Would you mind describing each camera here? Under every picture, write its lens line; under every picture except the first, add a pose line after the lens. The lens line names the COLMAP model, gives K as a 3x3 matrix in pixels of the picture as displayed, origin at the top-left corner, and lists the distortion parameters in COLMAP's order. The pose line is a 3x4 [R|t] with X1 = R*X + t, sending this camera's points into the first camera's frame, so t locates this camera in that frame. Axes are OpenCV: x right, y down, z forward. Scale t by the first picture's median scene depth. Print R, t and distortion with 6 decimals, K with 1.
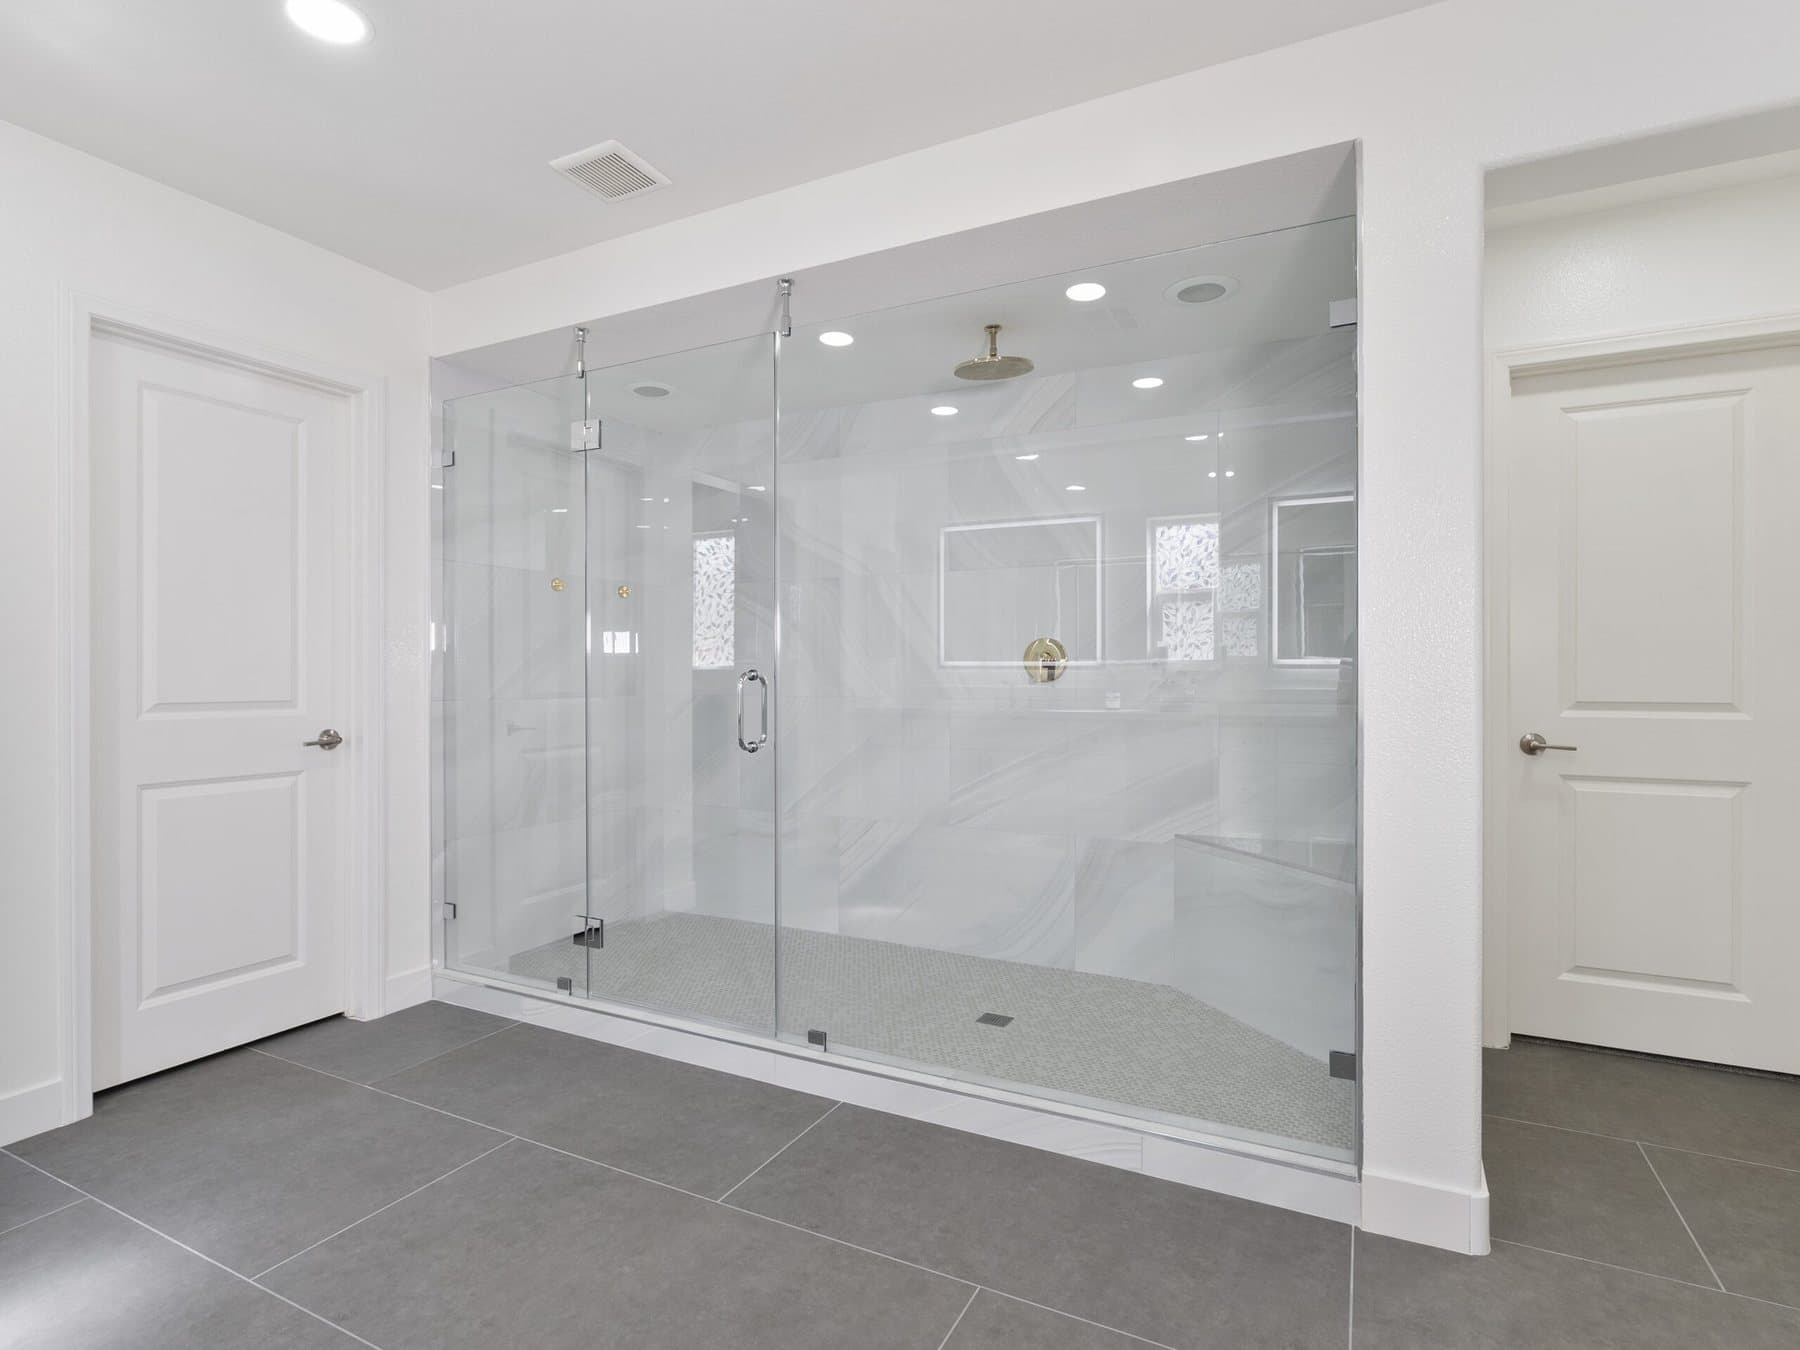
lens RADIAL K [[886.6, 0, 912.1], [0, 886.6, 668.4], [0, 0, 1]] dist [-0.004923, 0.000522]
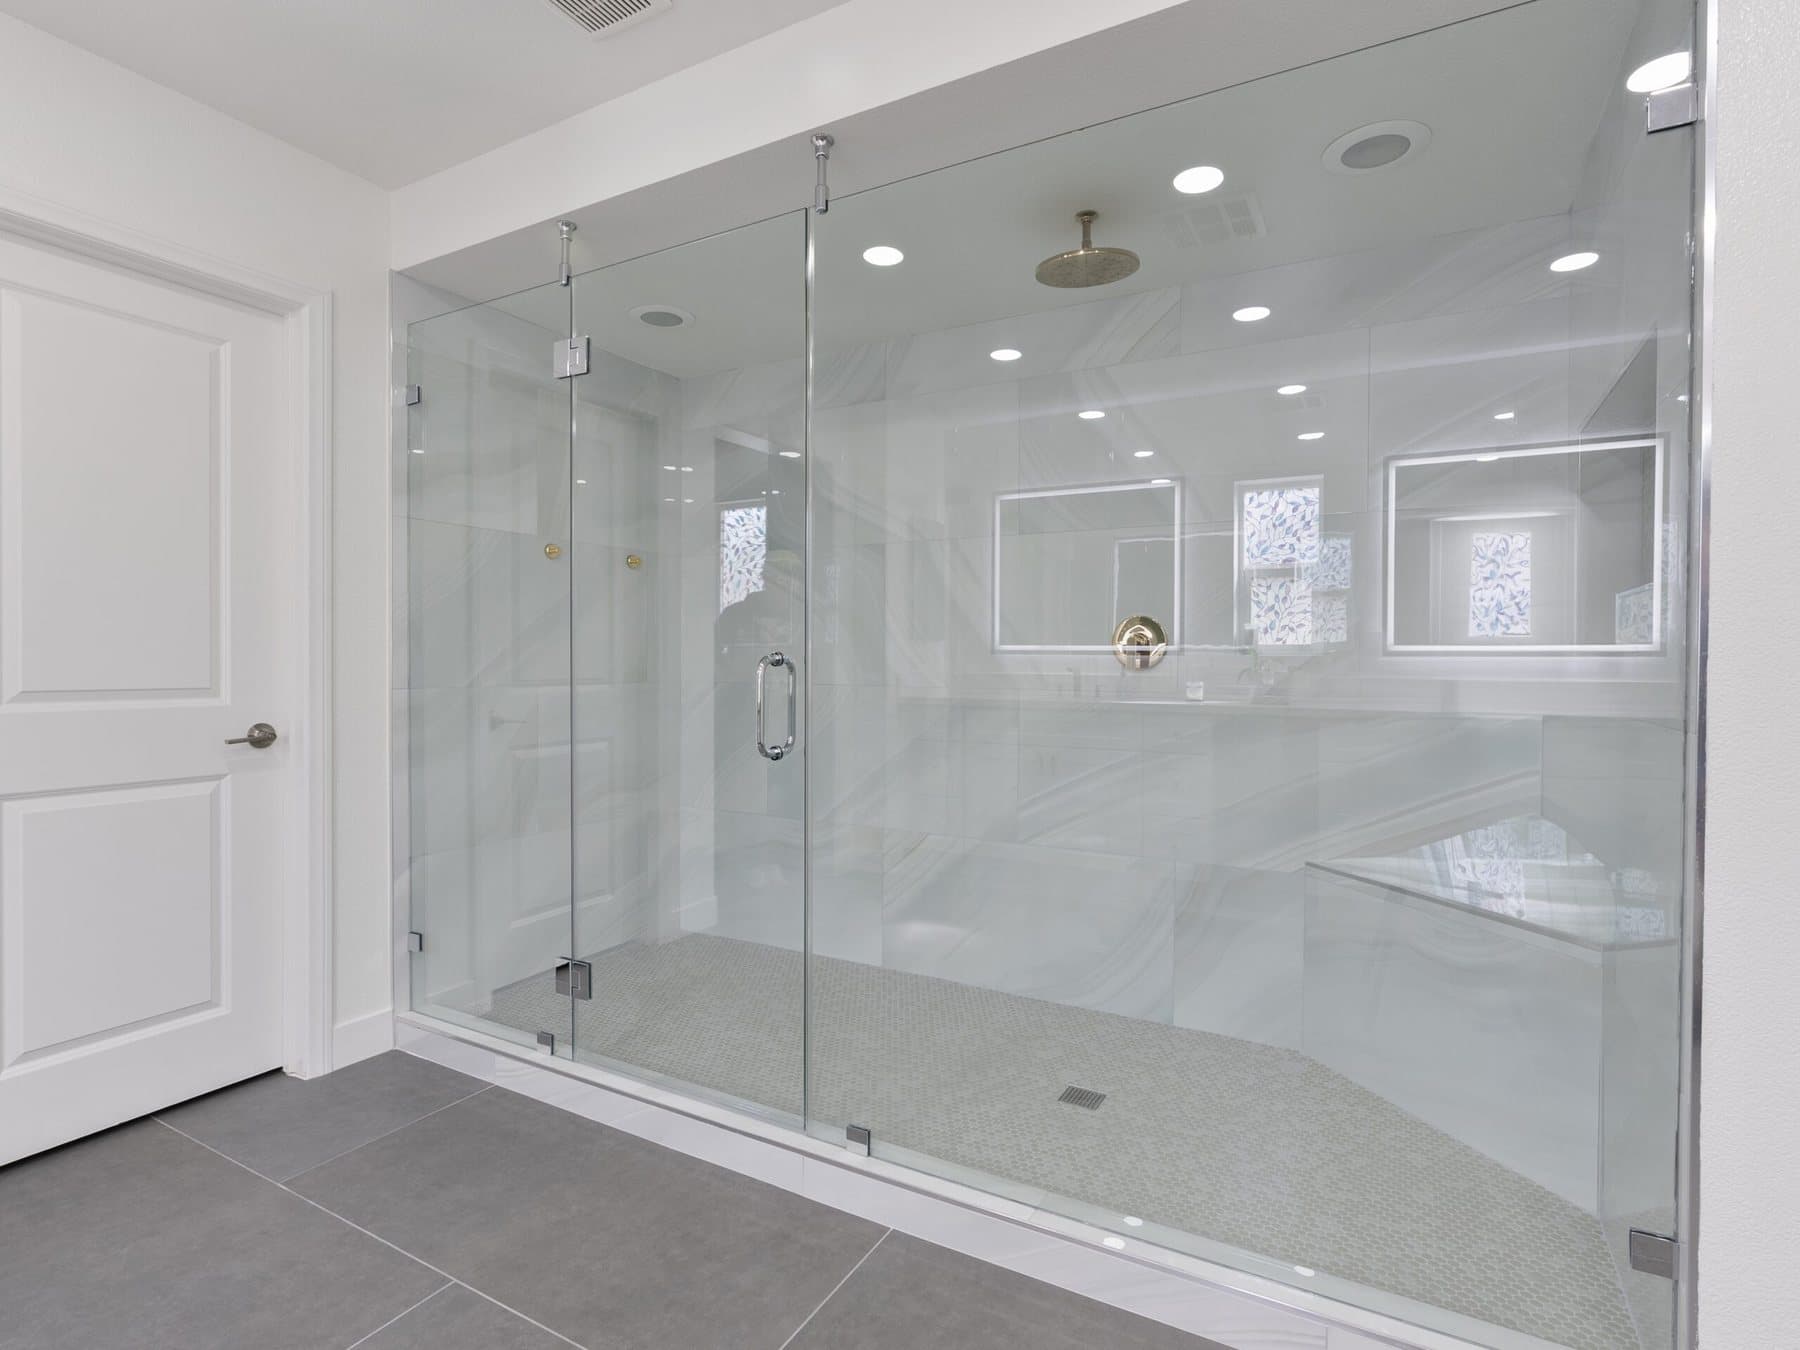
lens RADIAL K [[886.6, 0, 912.1], [0, 886.6, 668.4], [0, 0, 1]] dist [-0.004923, 0.000522]
pose [[0.999113, 0.006101, -0.041671, -0.024812], [-0.005406, 0.999845, 0.016772, 0.001650], [0.041767, -0.016532, 0.998991, 0.193090]]
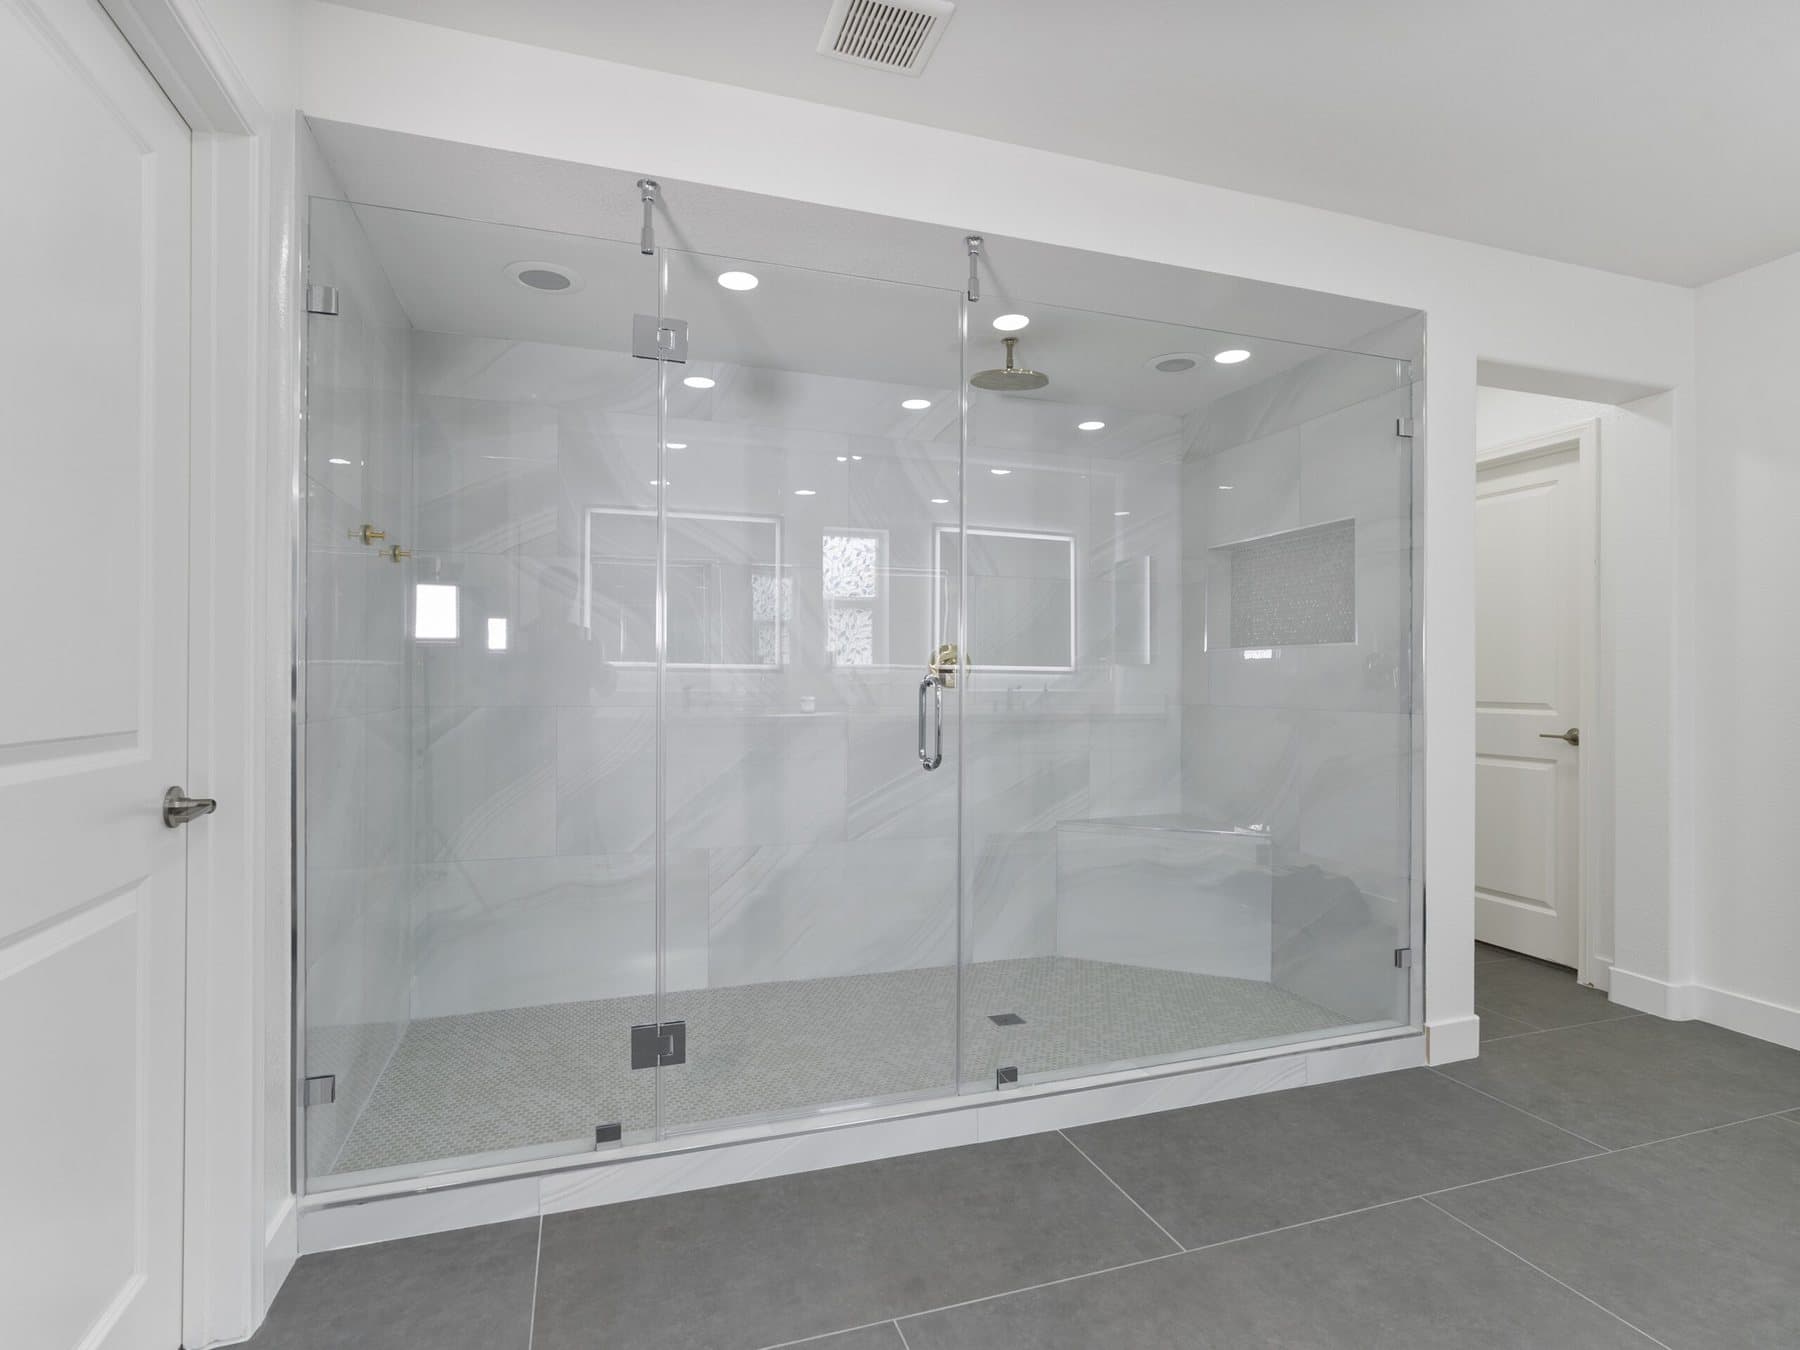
lens RADIAL K [[886.6, 0, 912.1], [0, 886.6, 668.4], [0, 0, 1]] dist [-0.004923, 0.000522]
pose [[0.717950, 0.010742, 0.696012, -0.637869], [-0.009621, 0.999939, -0.005509, 0.000544], [-0.696028, -0.002741, 0.718009, 0.318244]]
